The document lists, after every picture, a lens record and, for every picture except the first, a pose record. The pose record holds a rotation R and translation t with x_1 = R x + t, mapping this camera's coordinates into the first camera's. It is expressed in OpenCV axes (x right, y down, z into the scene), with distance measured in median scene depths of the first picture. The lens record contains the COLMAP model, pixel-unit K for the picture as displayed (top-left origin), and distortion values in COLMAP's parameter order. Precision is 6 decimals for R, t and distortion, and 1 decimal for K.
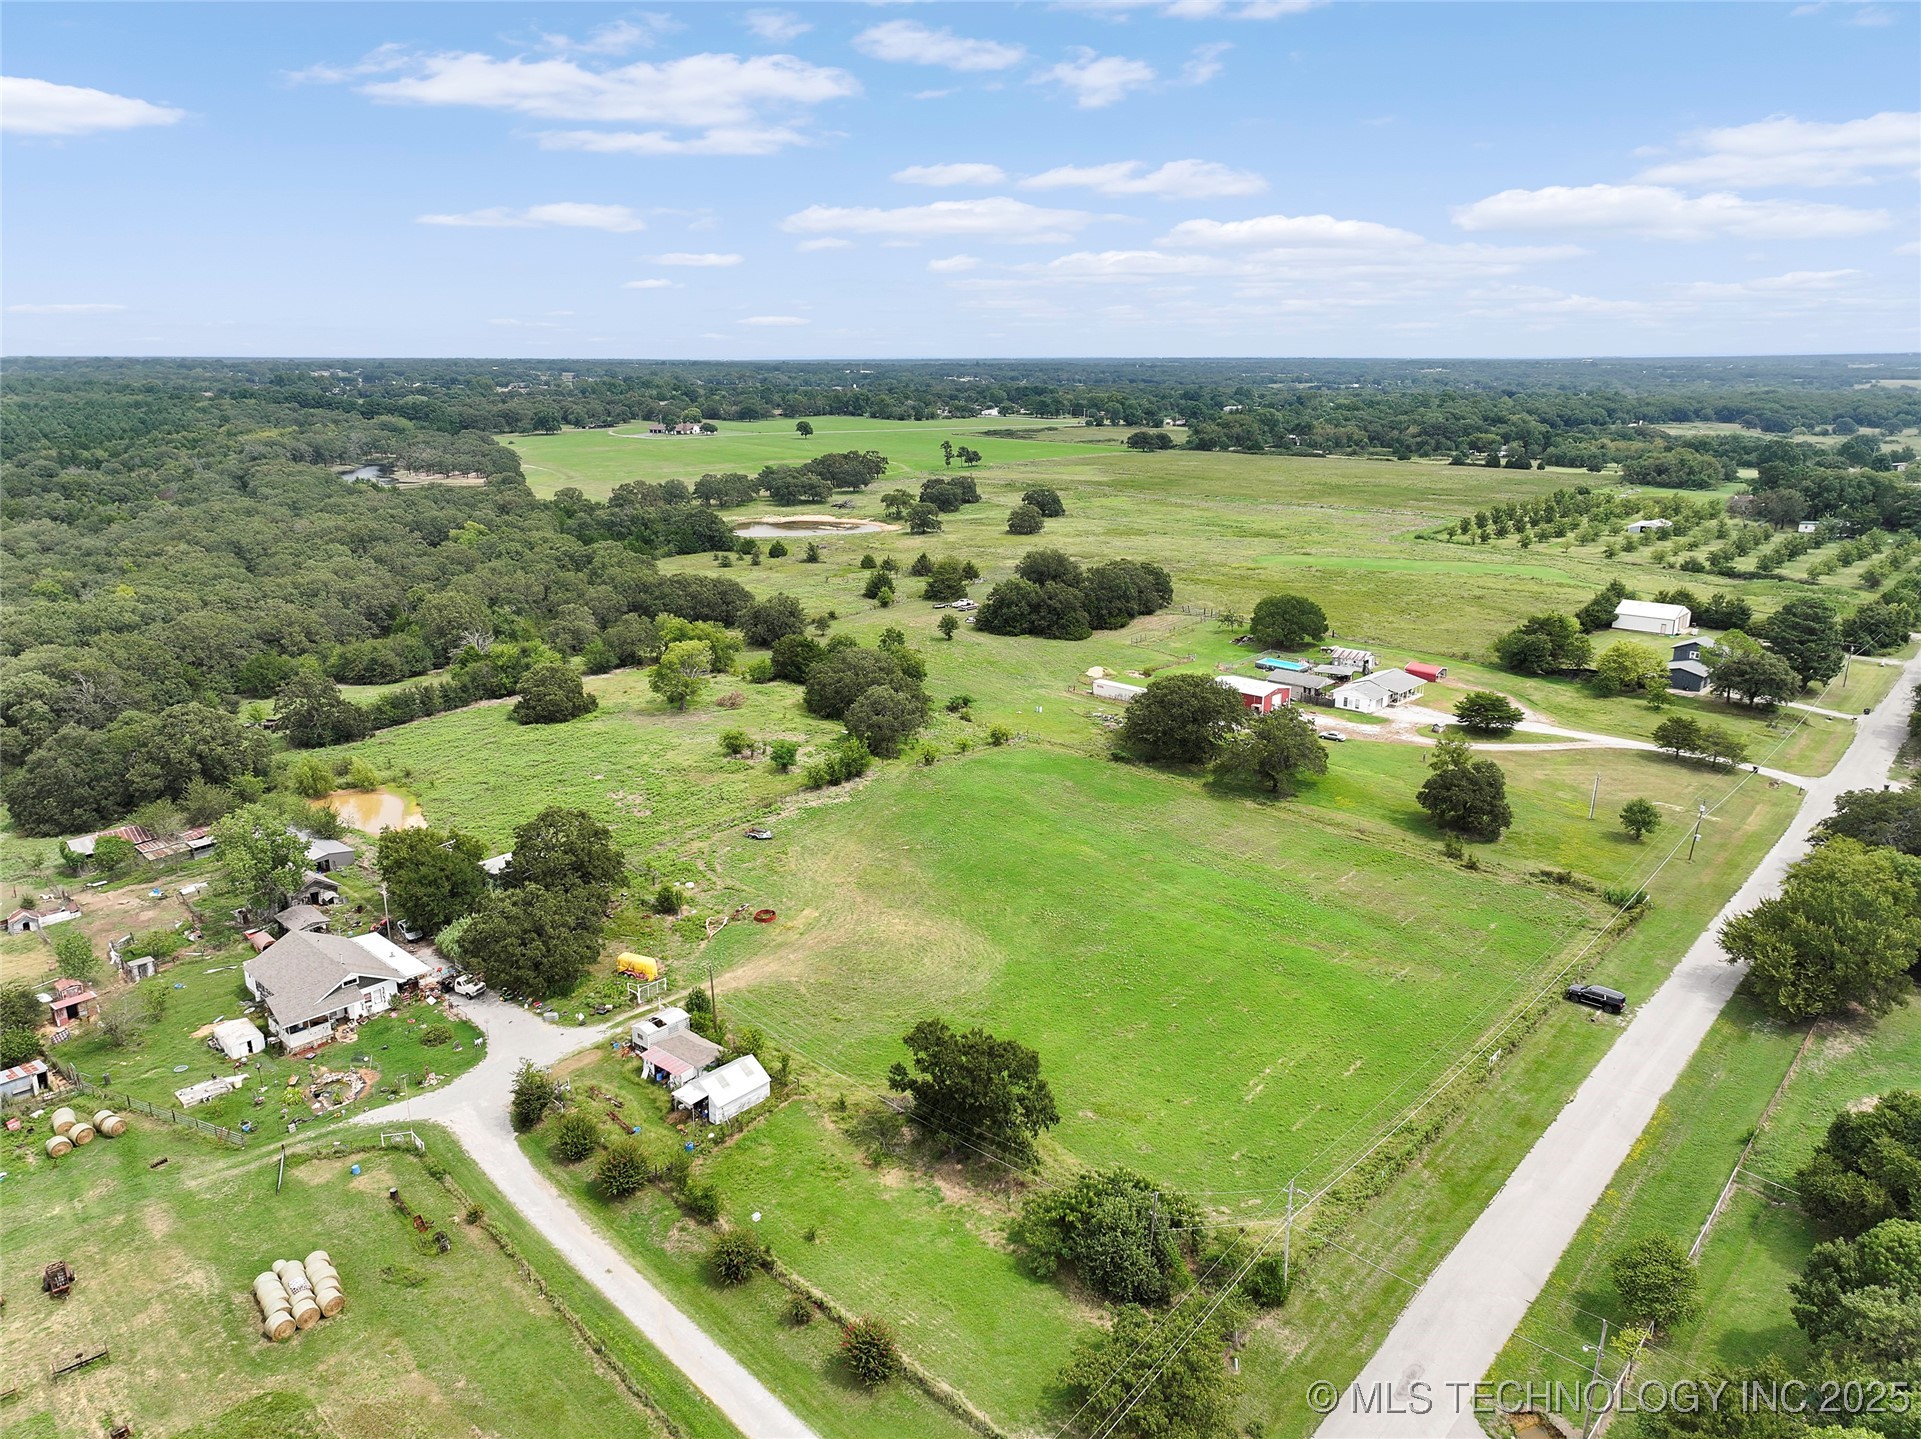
lens RADIAL K [[1358.8, 0, 960.5], [0, 1358.8, 719.5], [0, 0, 1]] dist [-0.000079, 0.027600]
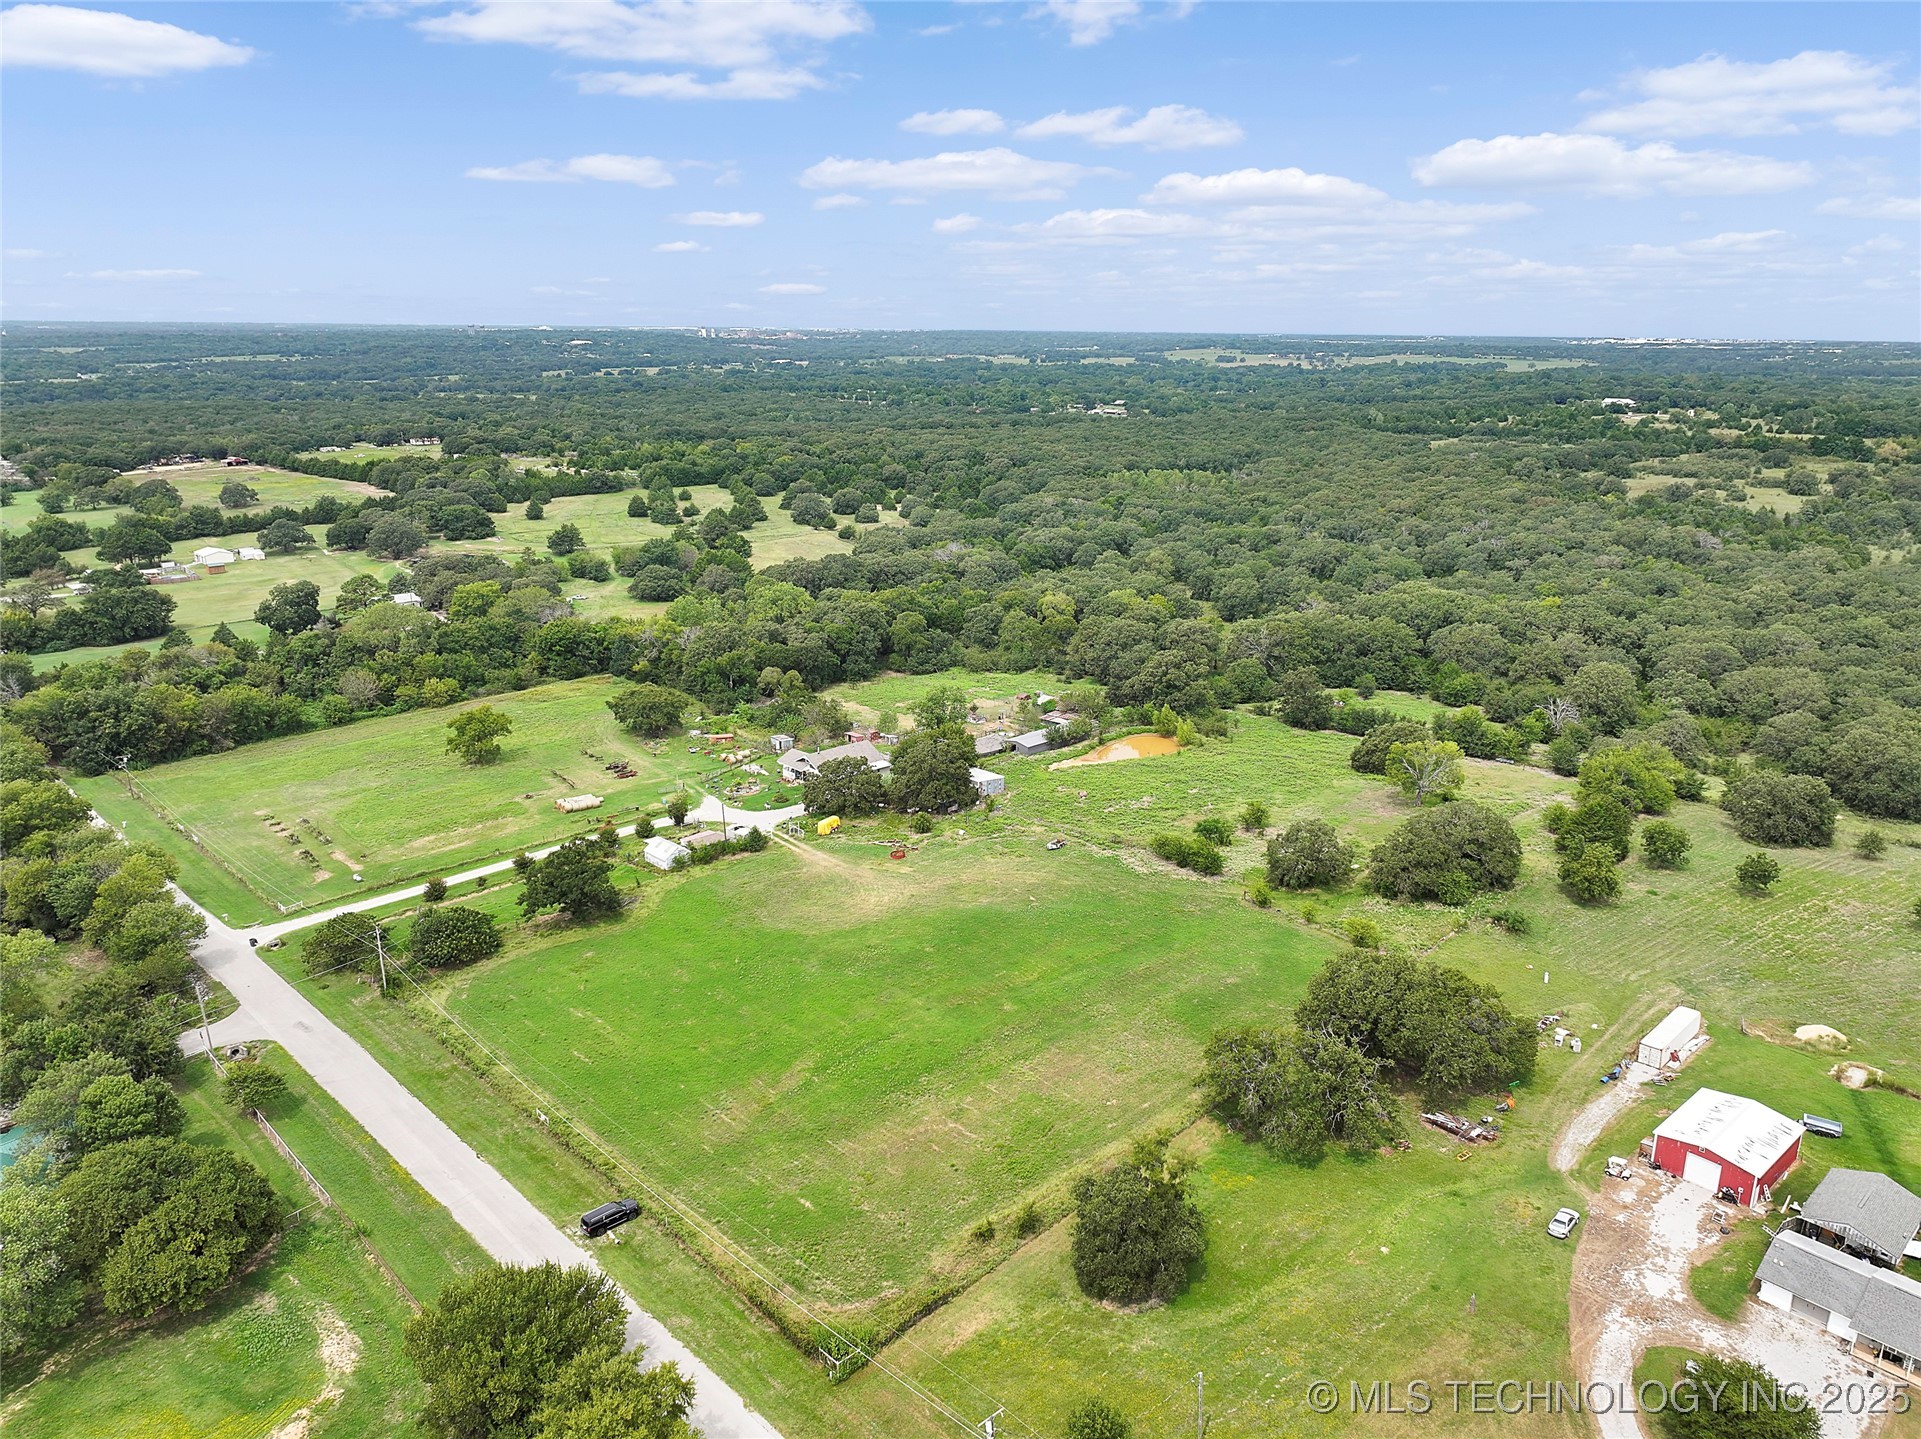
lens RADIAL K [[1342.1, 0, 960.5], [0, 1342.1, 719.5], [0, 0, 1]] dist [0.002057, 0.004123]
pose [[-0.080894, 0.281465, -0.956156, 1.390143], [-0.267464, 0.917986, 0.292857, -0.494523], [0.960166, 0.279428, 0.001022, 1.284193]]
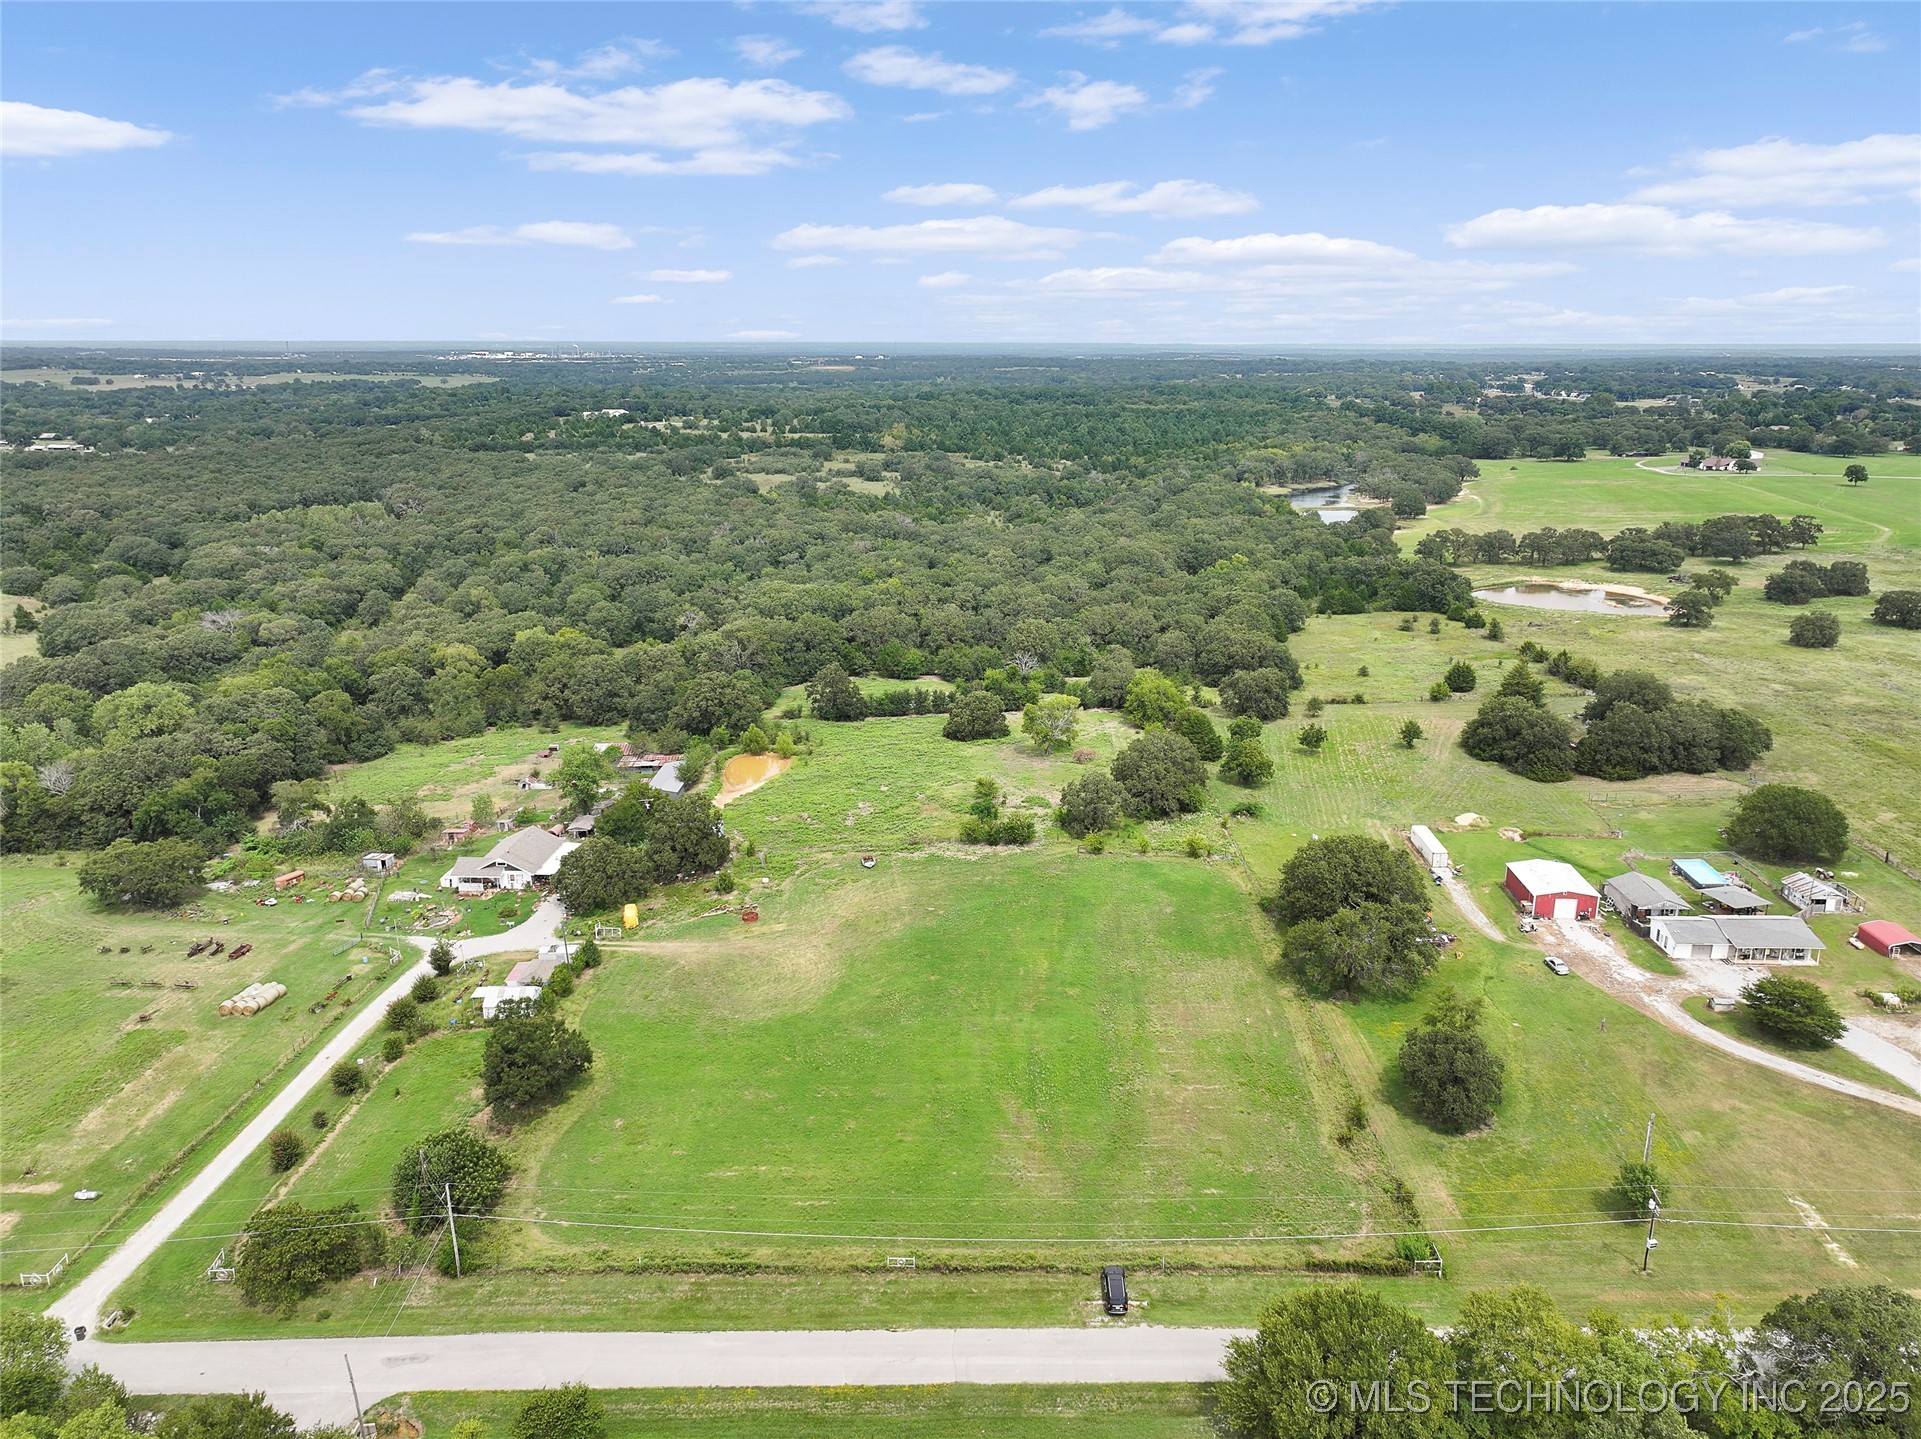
lens RADIAL K [[1342.1, 0, 960.5], [0, 1342.1, 719.5], [0, 0, 1]] dist [0.002057, 0.004123]
pose [[0.649798, 0.205541, -0.731789, 1.089291], [-0.201079, 0.974930, 0.095284, -0.244288], [0.733028, 0.085233, 0.674838, 0.352050]]
